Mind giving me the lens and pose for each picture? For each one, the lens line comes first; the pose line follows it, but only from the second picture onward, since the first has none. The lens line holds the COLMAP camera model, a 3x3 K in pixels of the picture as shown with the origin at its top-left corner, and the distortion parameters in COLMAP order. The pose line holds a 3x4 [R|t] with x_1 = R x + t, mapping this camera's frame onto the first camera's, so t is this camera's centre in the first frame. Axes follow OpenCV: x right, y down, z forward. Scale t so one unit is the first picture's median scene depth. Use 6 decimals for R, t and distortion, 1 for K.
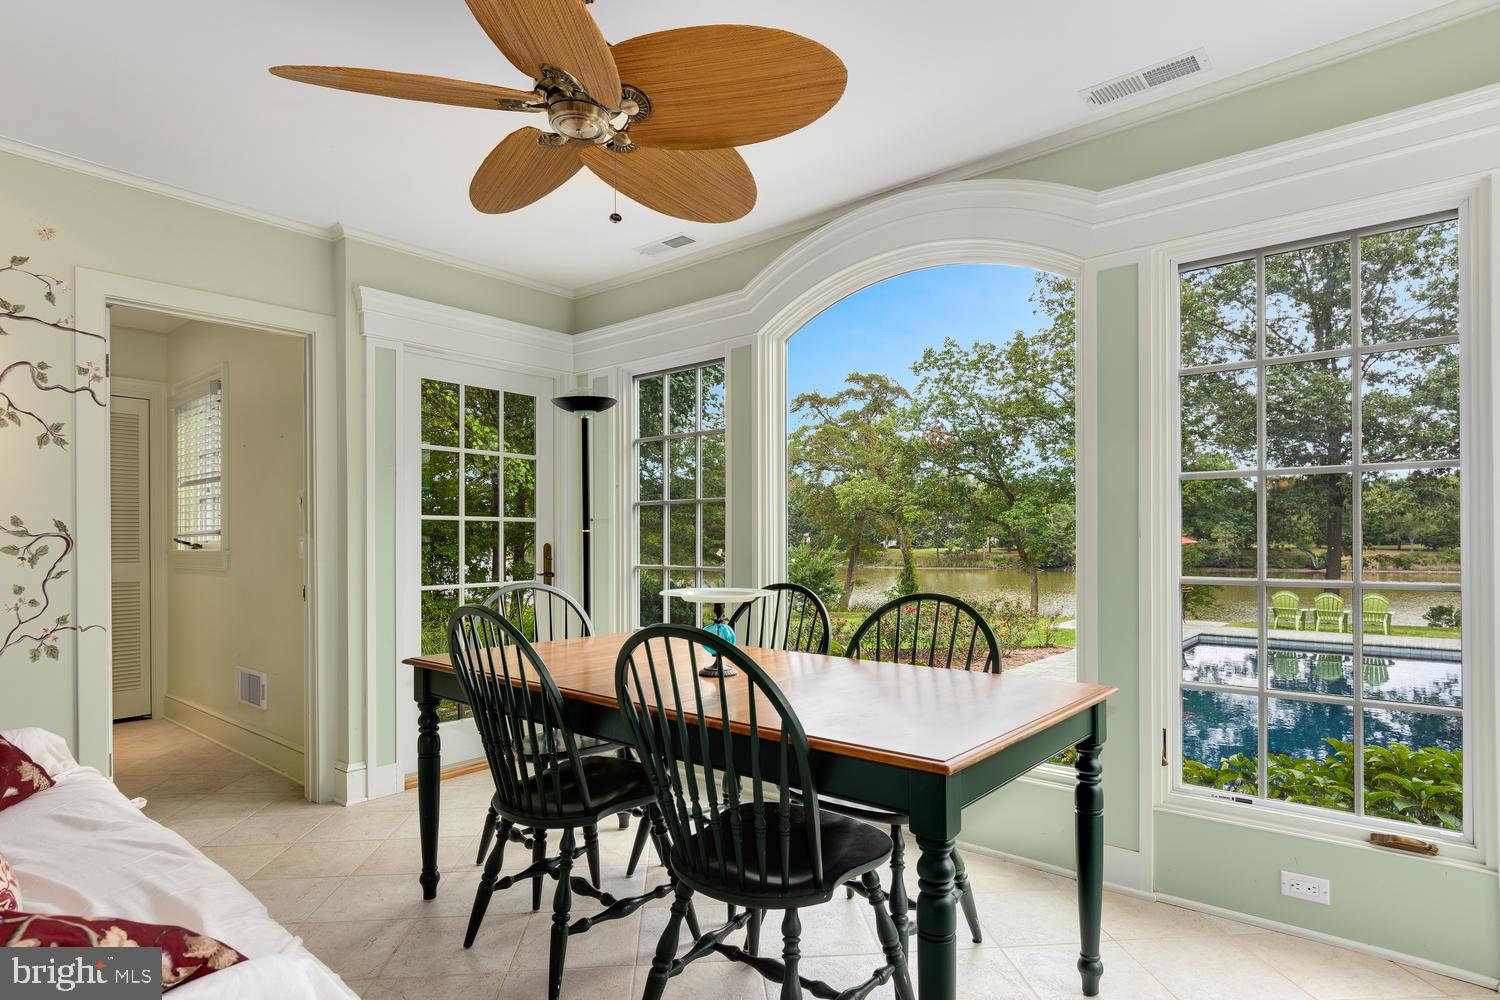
lens RADIAL K [[807.4, 0, 754.9], [0, 807.4, 543.4], [0, 0, 1]] dist [0.004398, -0.000310]
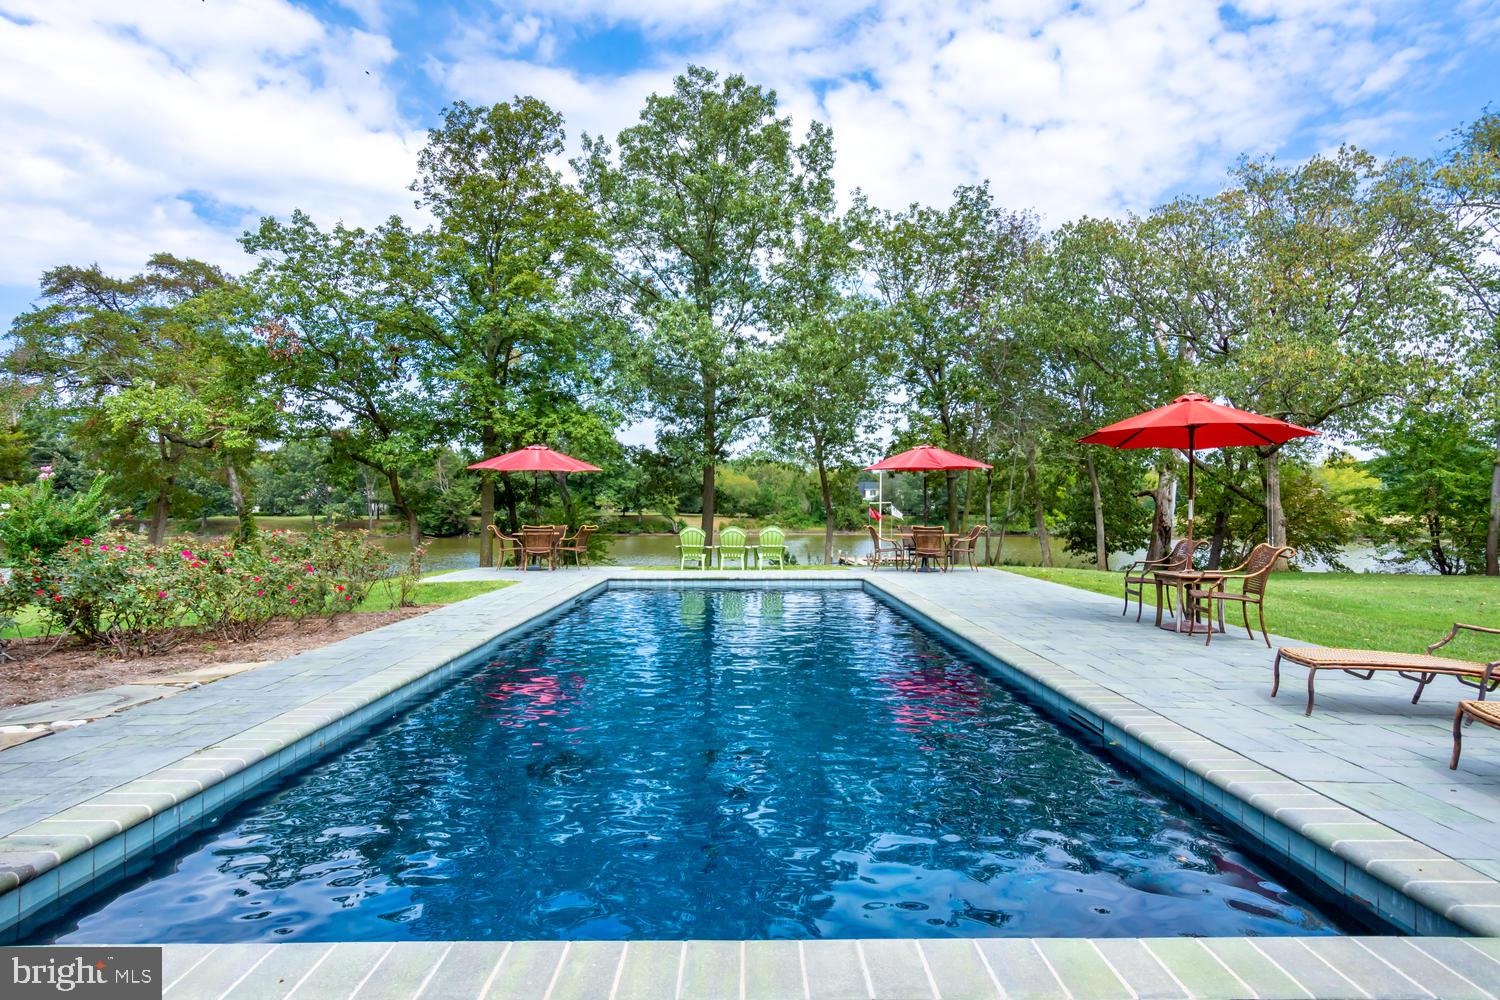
lens RADIAL K [[812.8, 0, 750.0], [0, 812.8, 500.0], [0, 0, 1]] dist [0.025940, -0.026338]
pose [[0.761525, 0.014408, 0.647976, 0.068482], [-0.002134, 0.999803, -0.019724, 0.025281], [-0.648132, 0.013638, 0.761405, 0.152736]]
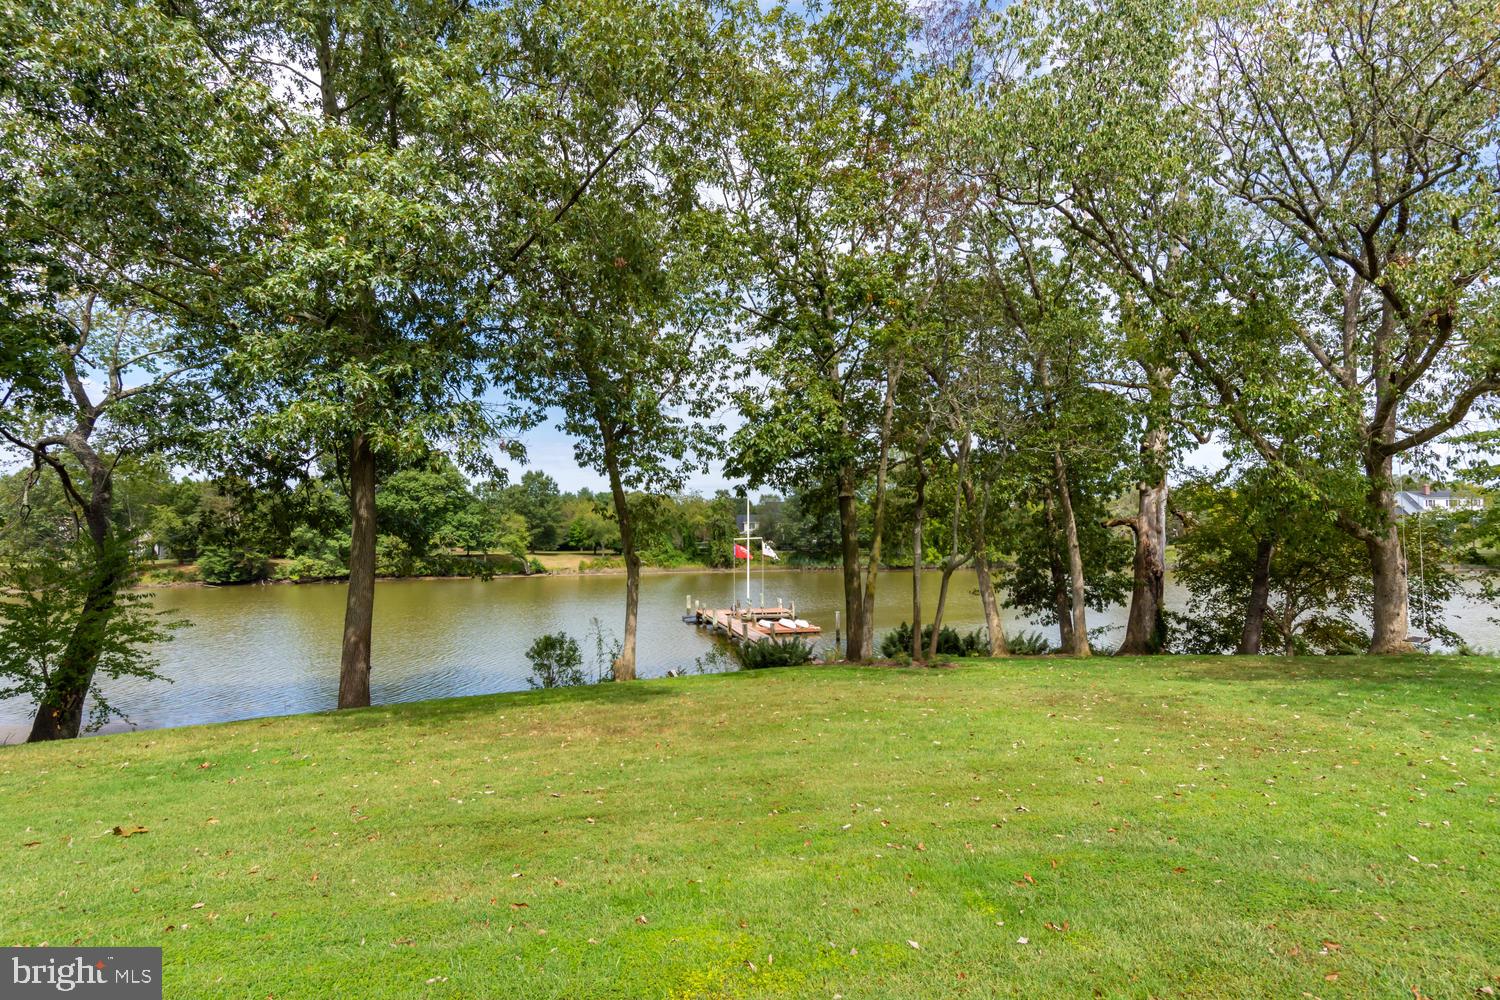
lens RADIAL K [[812.8, 0, 750.0], [0, 812.8, 500.0], [0, 0, 1]] dist [0.025940, -0.026338]
pose [[0.662351, 0.037689, 0.748245, 0.410196], [0.012214, 0.998058, -0.061084, 0.014970], [-0.749094, 0.049599, 0.660604, 0.409836]]
